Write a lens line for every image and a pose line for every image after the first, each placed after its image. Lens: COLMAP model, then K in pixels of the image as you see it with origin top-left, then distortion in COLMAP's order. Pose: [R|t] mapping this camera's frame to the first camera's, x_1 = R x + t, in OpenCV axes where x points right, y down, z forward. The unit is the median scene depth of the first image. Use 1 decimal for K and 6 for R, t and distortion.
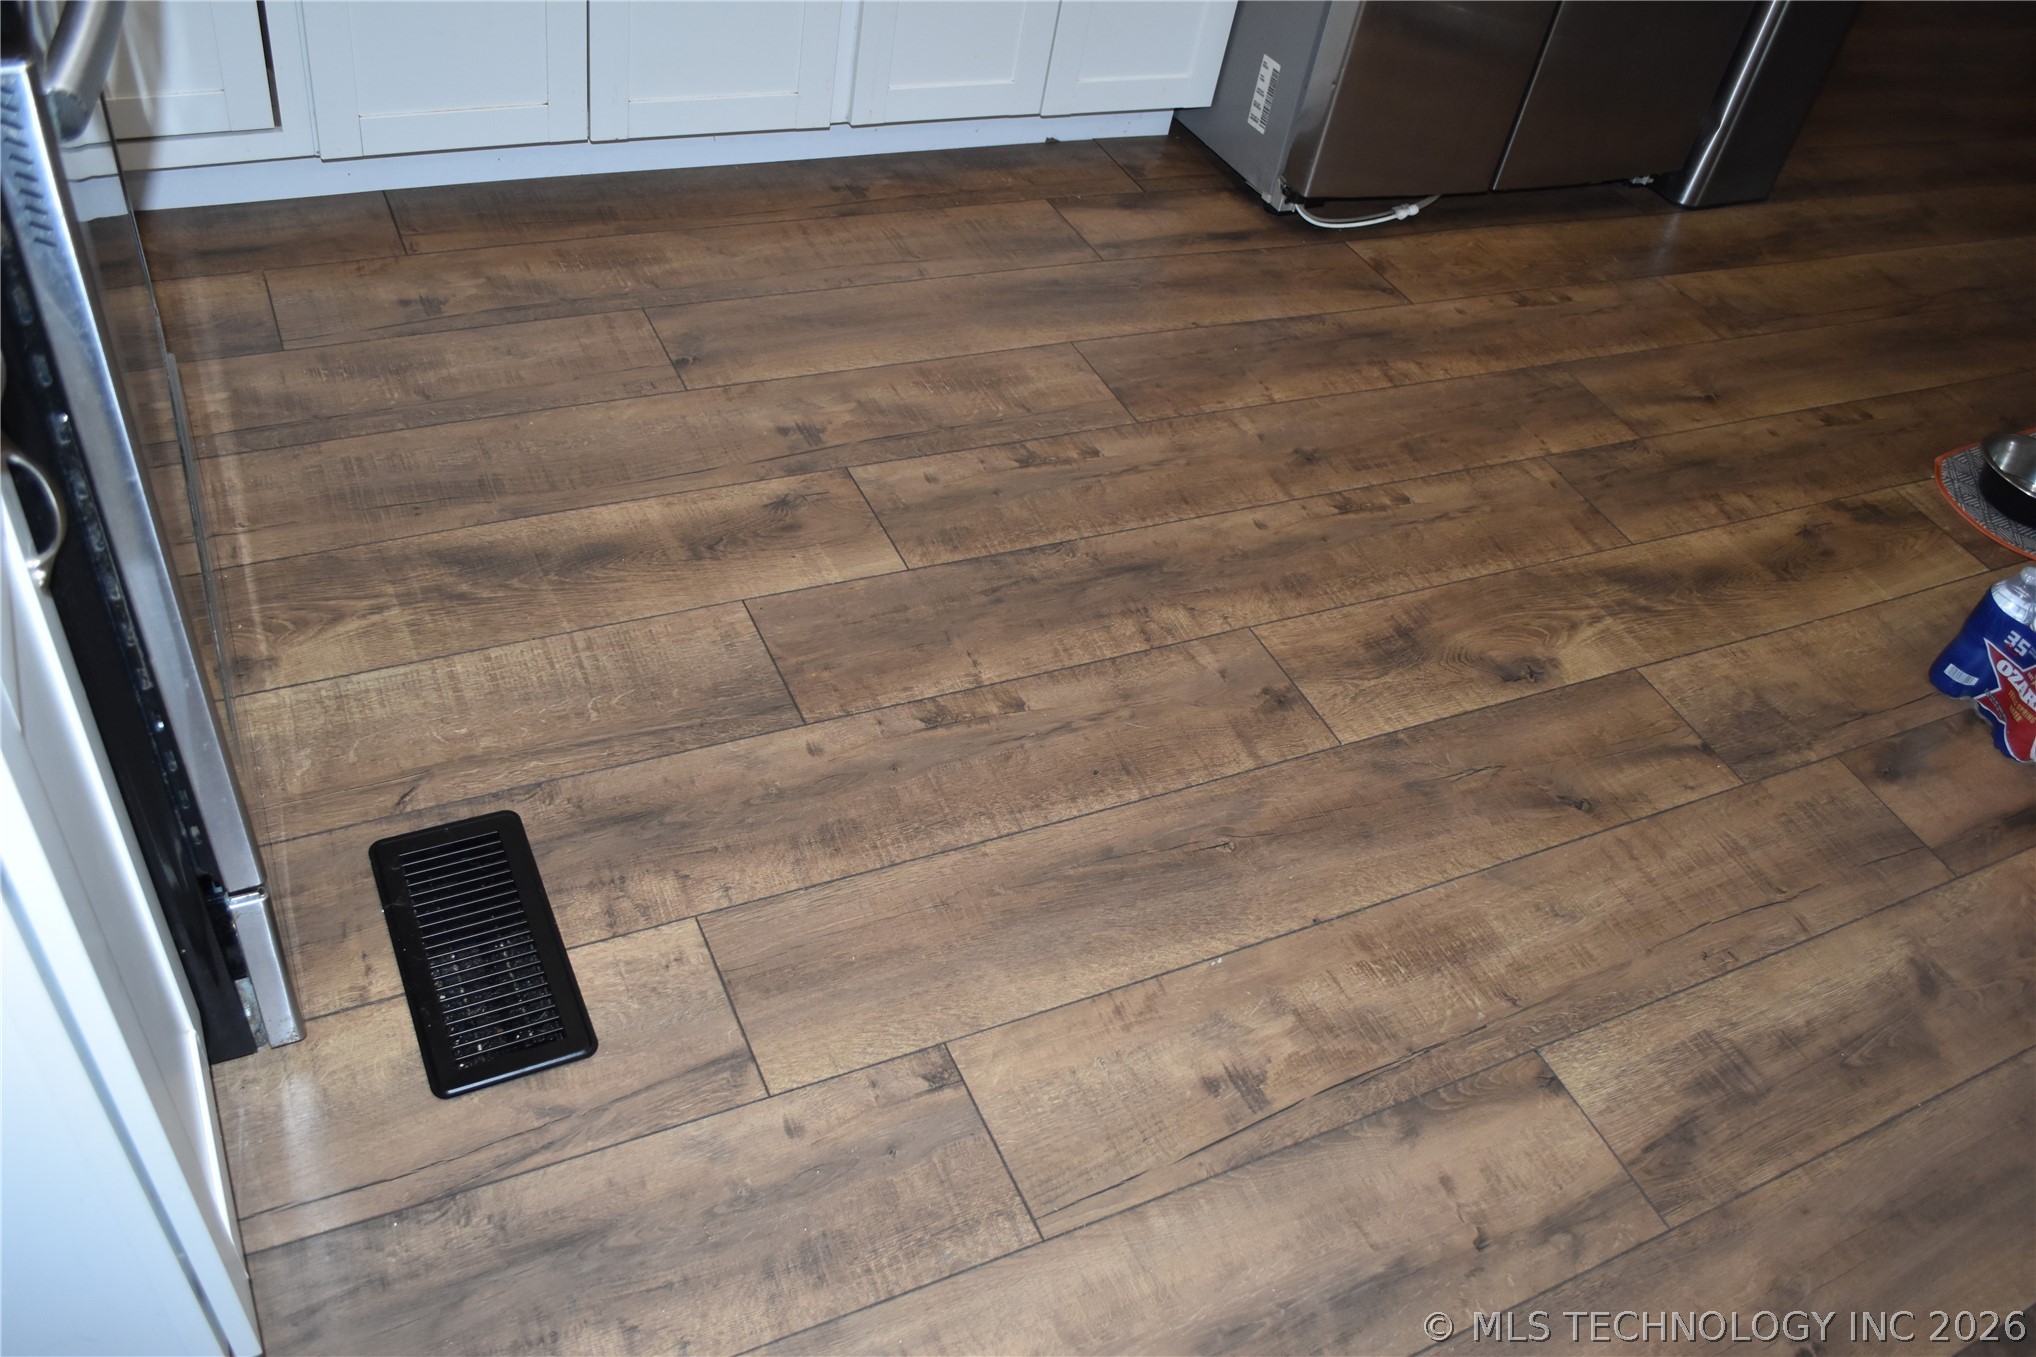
lens RADIAL K [[1602.3, 0, 1016.6], [0, 1602.3, 691.5], [0, 0, 1]] dist [-0.083187, 0.007475]
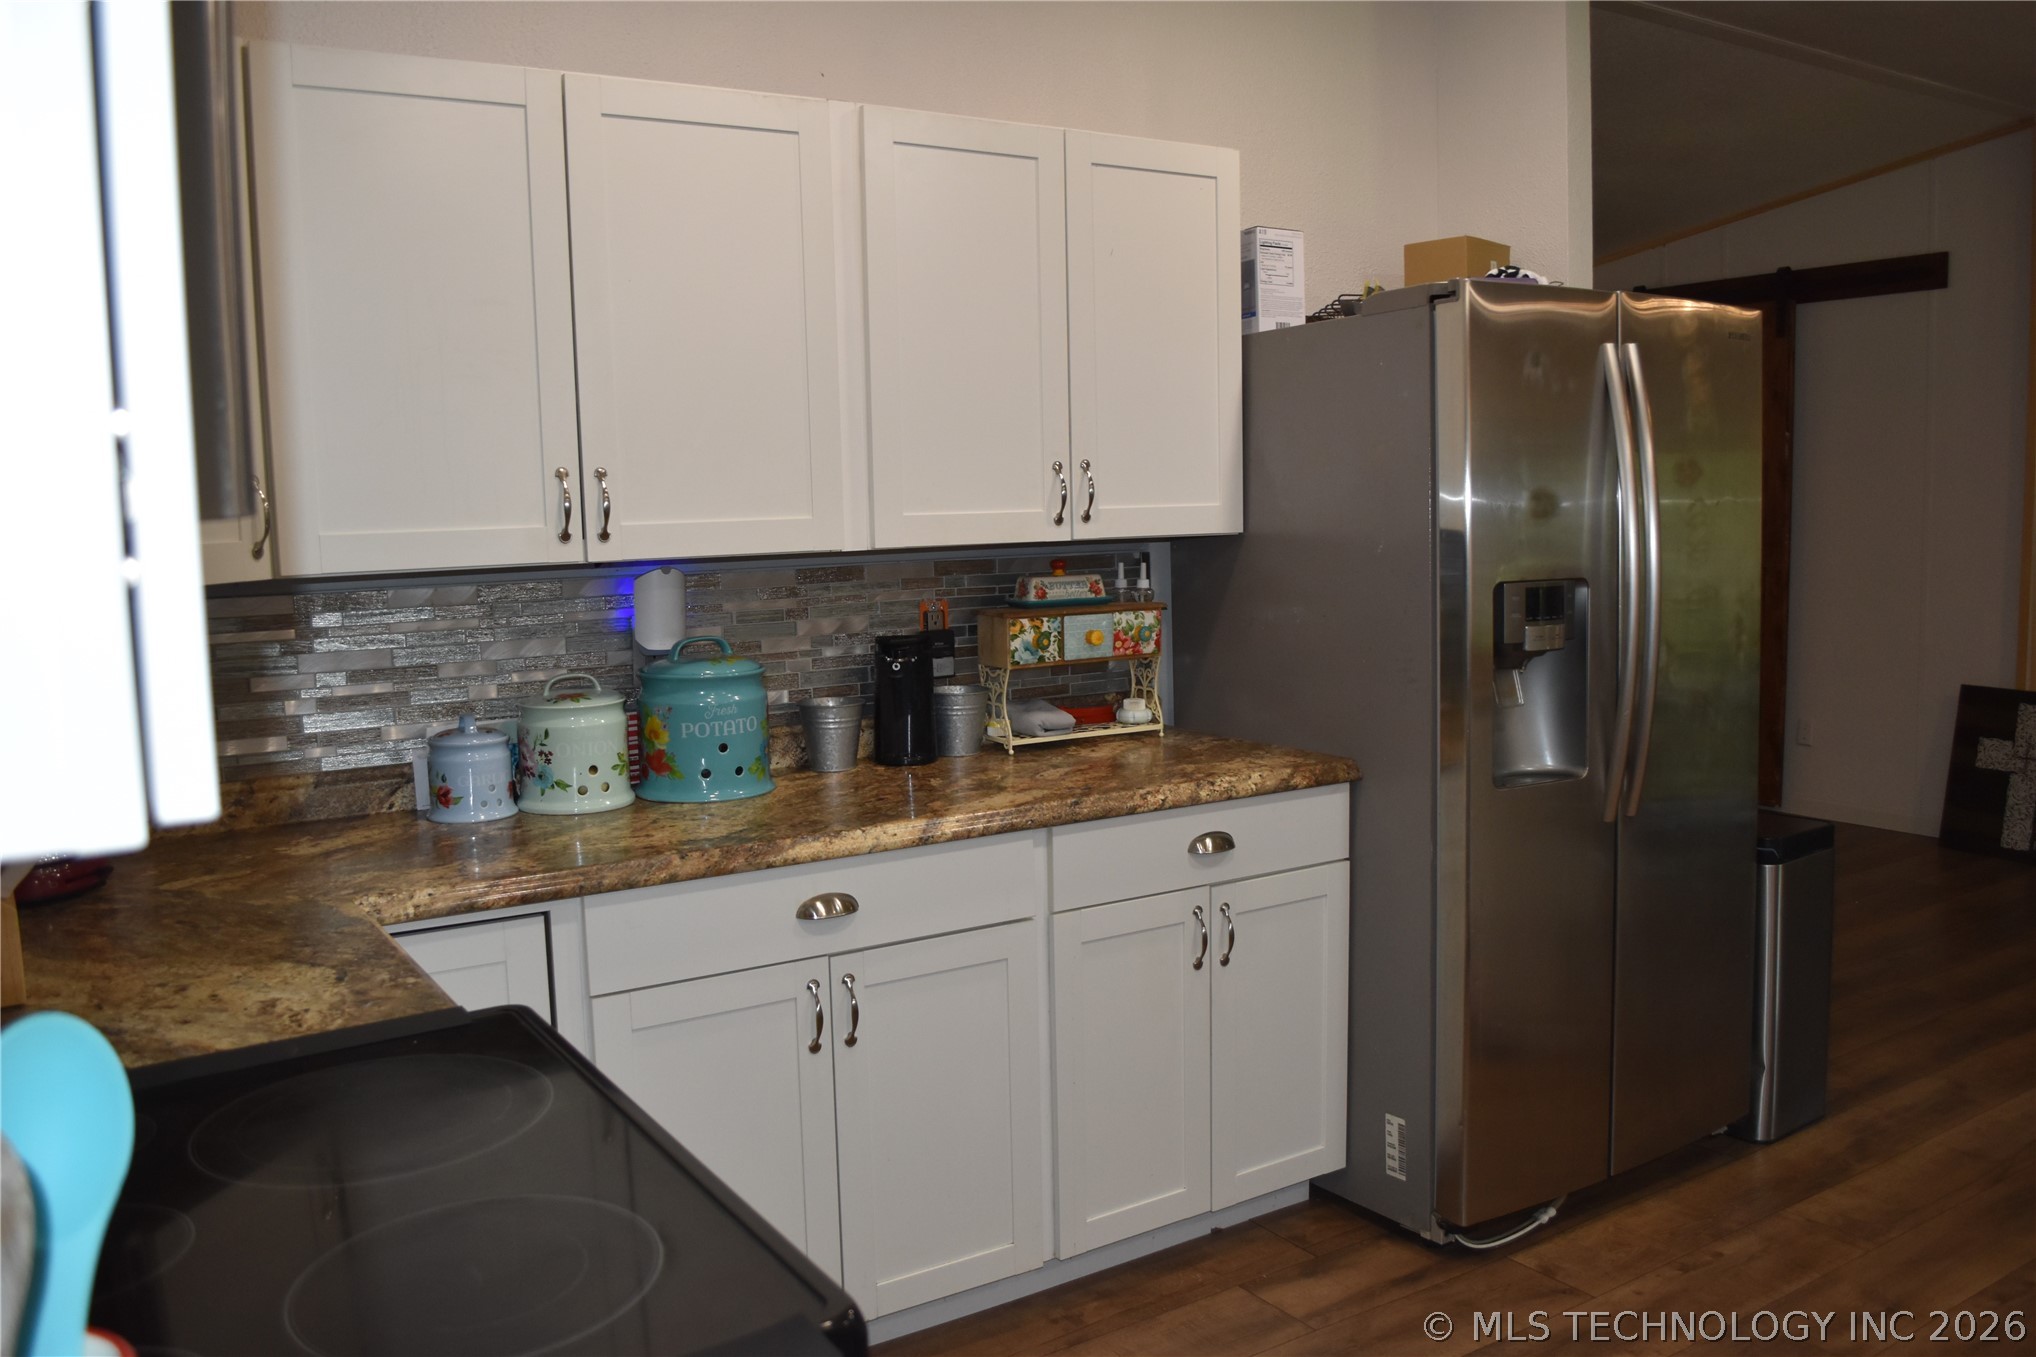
lens RADIAL K [[1602.3, 0, 1016.6], [0, 1602.3, 691.5], [0, 0, 1]] dist [-0.083187, 0.007475]
pose [[0.976521, -0.195431, 0.090624, -0.145620], [0.210483, 0.776051, -0.594510, -0.014756], [0.045857, 0.599626, 0.798965, -0.109983]]
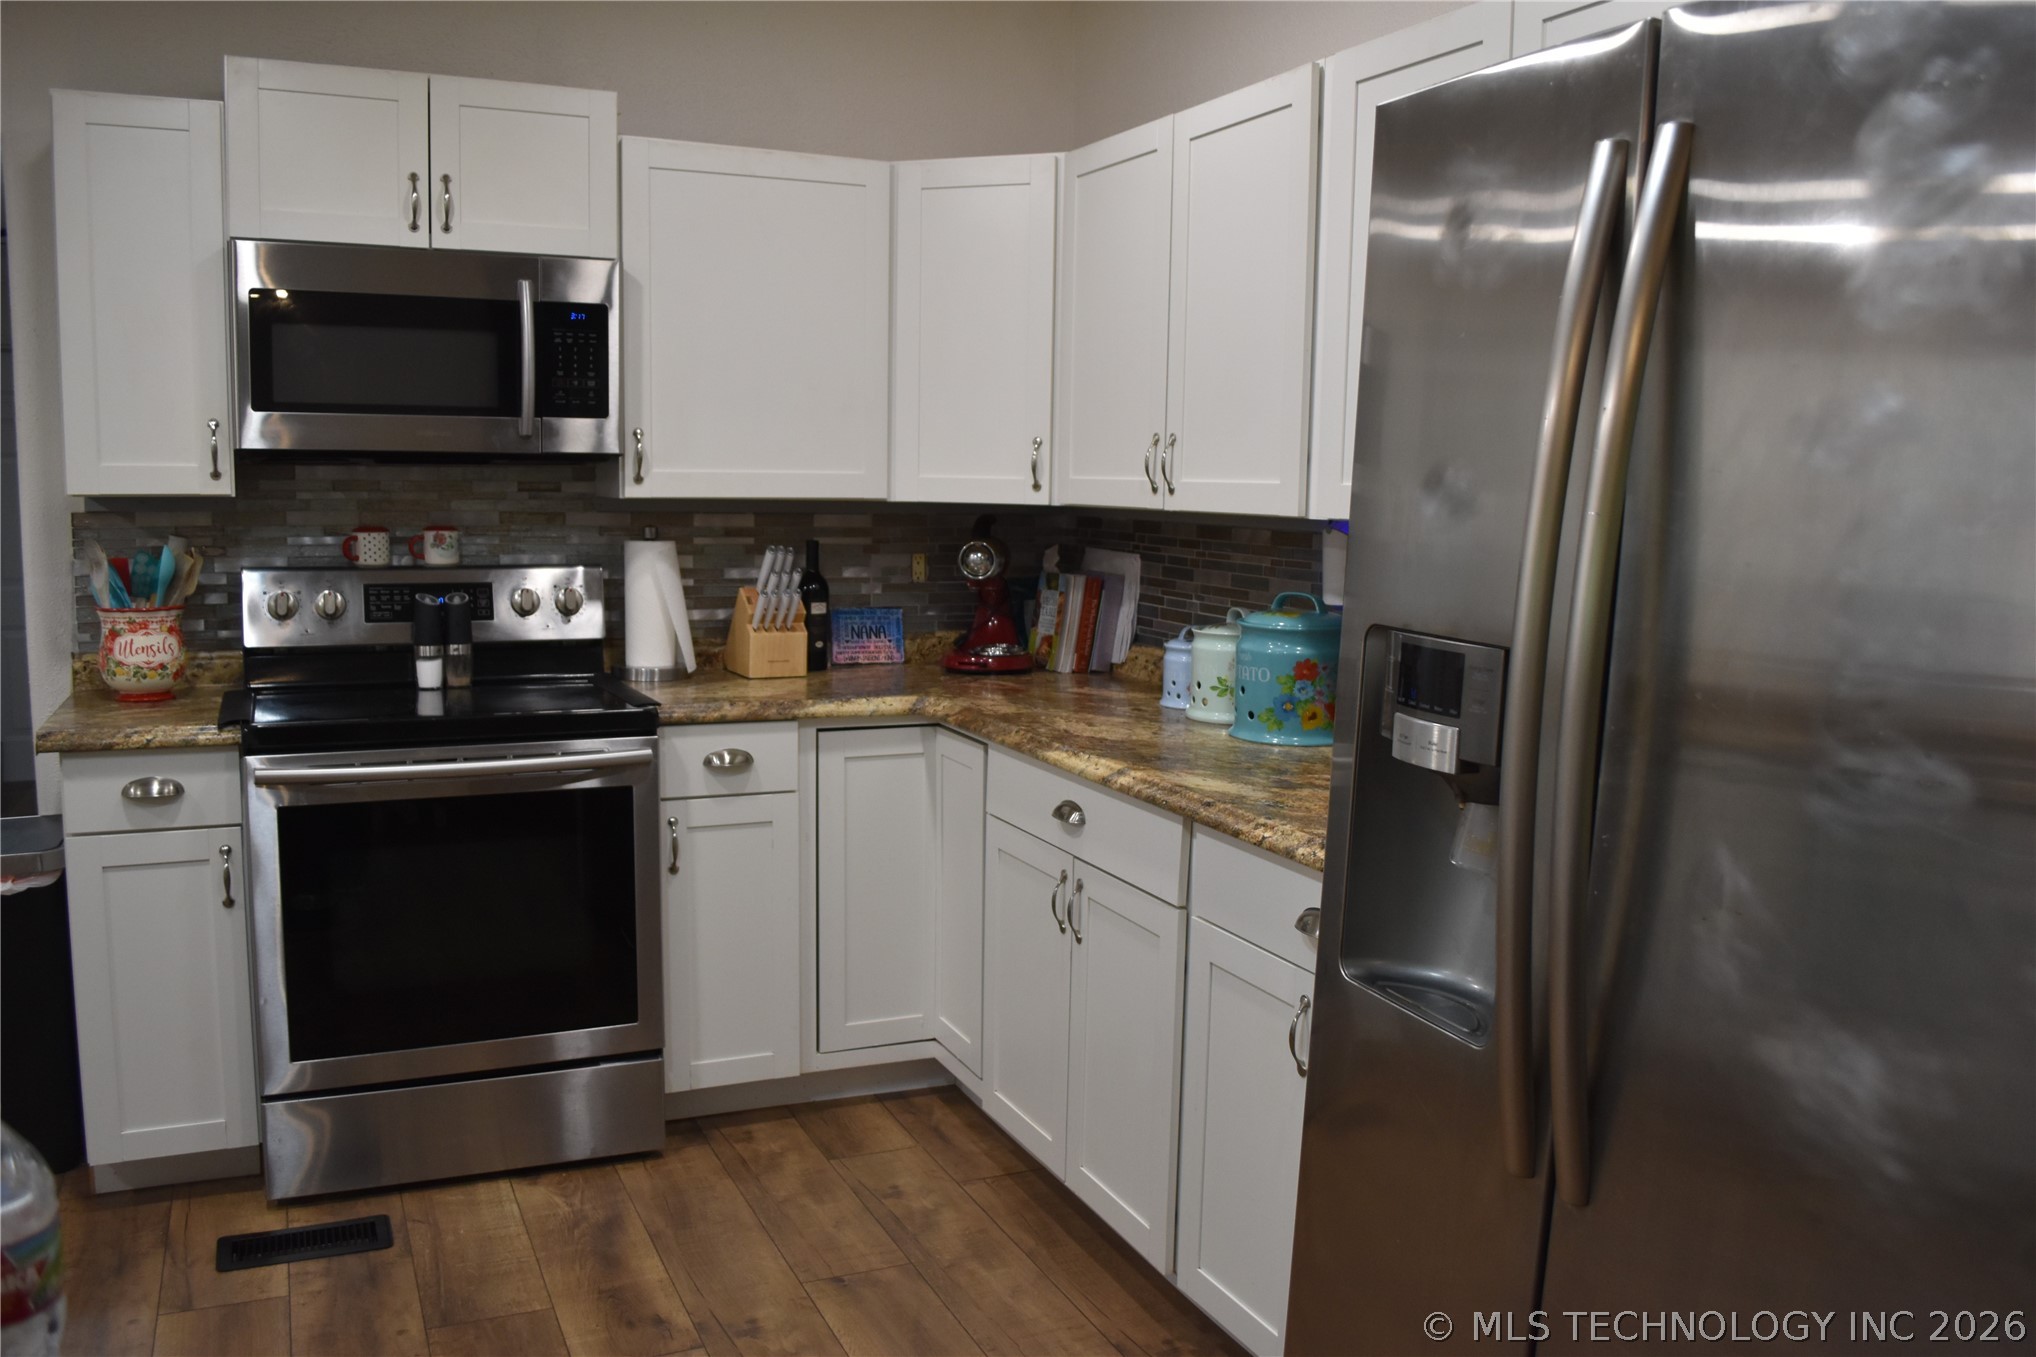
lens RADIAL K [[1623.2, 0, 1010.9], [0, 1623.2, 679.1], [0, 0, 1]] dist [-0.081511, 0.011711]
pose [[-0.023769, -0.038710, -0.998968, 0.877098], [-0.713362, 0.700722, -0.010180, -0.503205], [0.700392, 0.712384, -0.044270, 0.637780]]
